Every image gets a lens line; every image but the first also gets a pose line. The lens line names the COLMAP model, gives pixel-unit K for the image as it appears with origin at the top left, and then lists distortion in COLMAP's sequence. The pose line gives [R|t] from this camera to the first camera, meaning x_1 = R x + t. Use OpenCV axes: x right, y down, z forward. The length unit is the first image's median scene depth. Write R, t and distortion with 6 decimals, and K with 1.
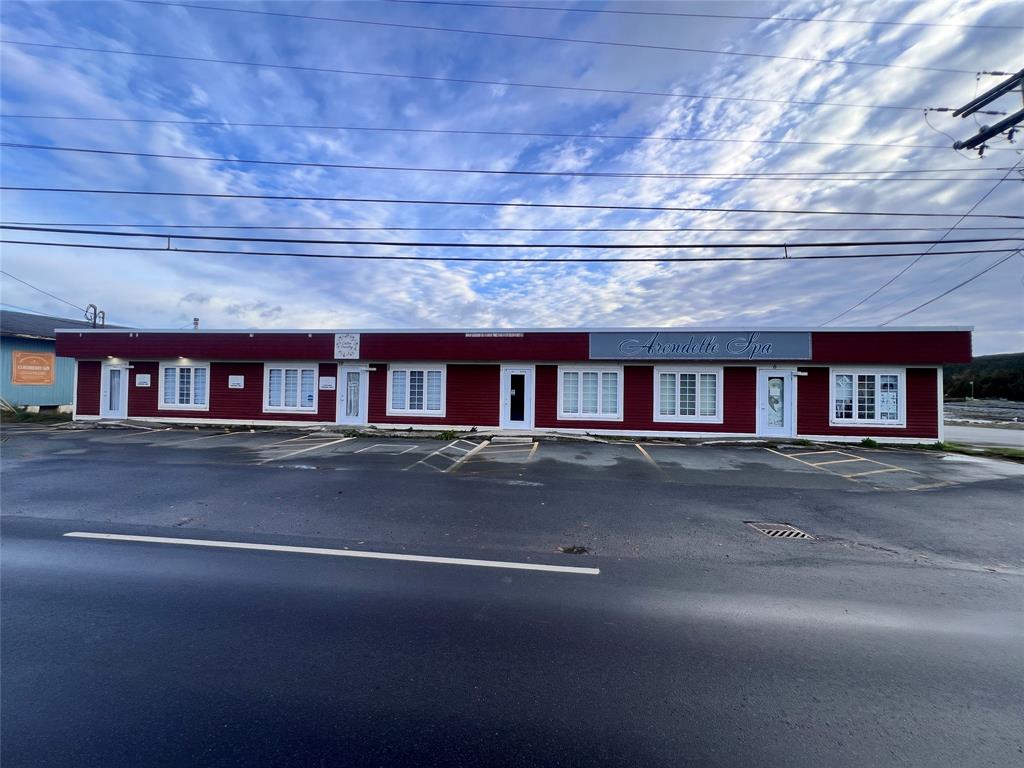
lens RADIAL K [[429.4, 0, 512.0], [0, 429.4, 384.0], [0, 0, 1]] dist [-0.001022, -0.000100]
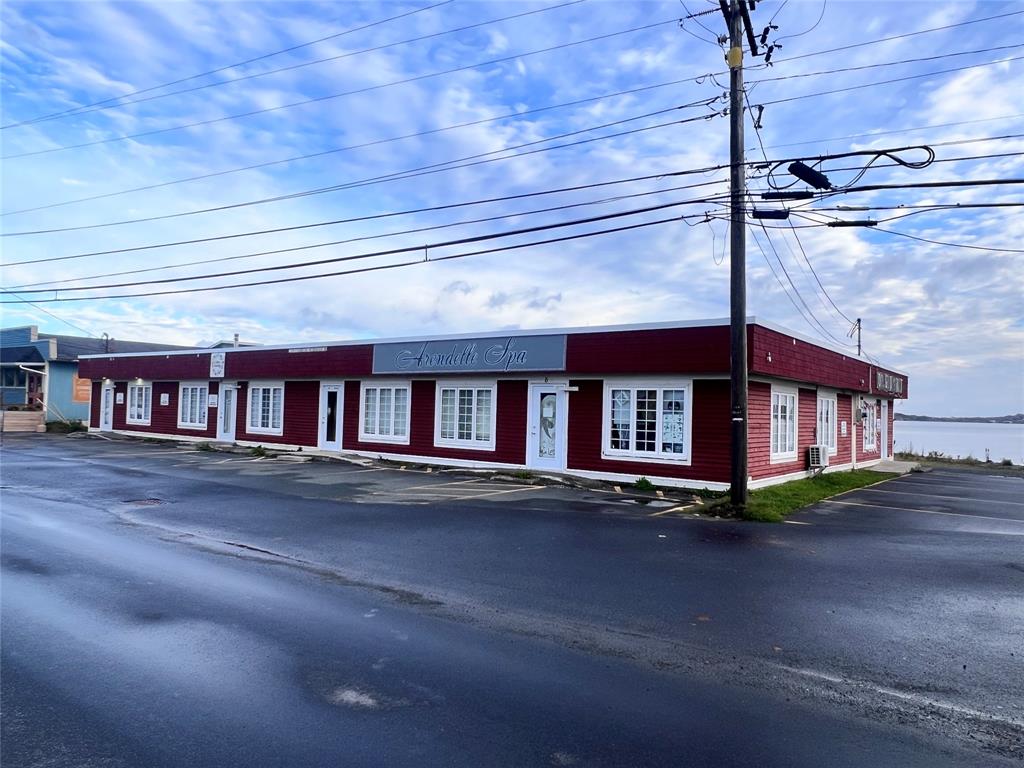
lens RADIAL K [[718.3, 0, 510.4], [0, 718.3, 387.2], [0, 0, 1]] dist [-0.008374, -0.002845]
pose [[0.866093, -0.006930, -0.499834, 1.115202], [-0.011235, 0.999381, -0.033324, 0.015789], [0.499756, 0.034477, 0.865480, -0.143646]]
